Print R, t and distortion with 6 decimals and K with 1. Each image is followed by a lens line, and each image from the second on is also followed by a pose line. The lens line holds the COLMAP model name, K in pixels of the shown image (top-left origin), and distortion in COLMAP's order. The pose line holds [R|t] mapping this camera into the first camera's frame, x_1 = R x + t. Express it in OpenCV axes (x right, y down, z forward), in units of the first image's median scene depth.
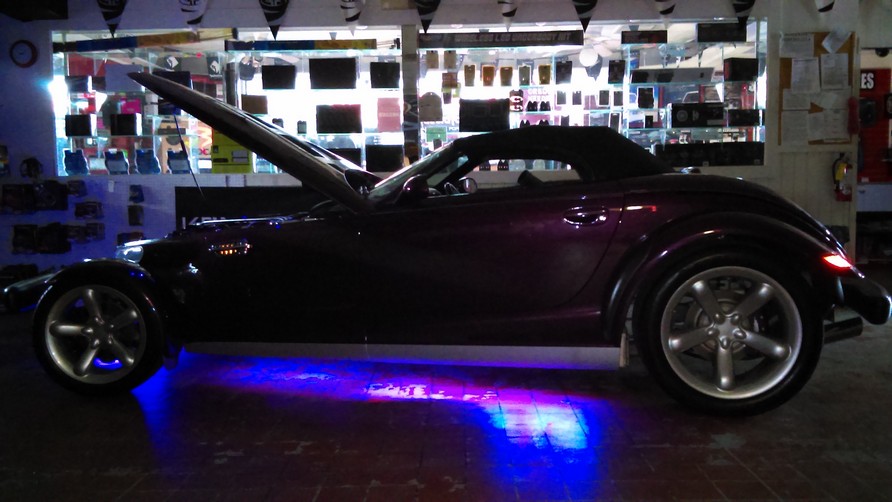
lens RADIAL K [[735.3, 0, 447.4], [0, 735.3, 250.1], [0, 0, 1]] dist [-0.003658, -0.000981]
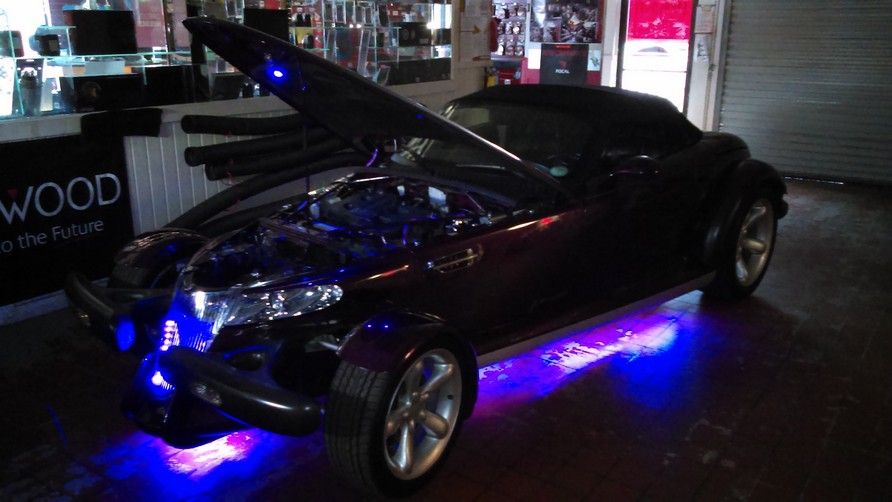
lens RADIAL K [[735.3, 0, 447.1], [0, 735.3, 251.5], [0, 0, 1]] dist [-0.003658, -0.000981]
pose [[0.611437, -0.208451, 0.763343, -0.521331], [0.057286, 0.973808, 0.220038, -0.108198], [-0.789216, -0.090811, 0.607364, 0.278281]]
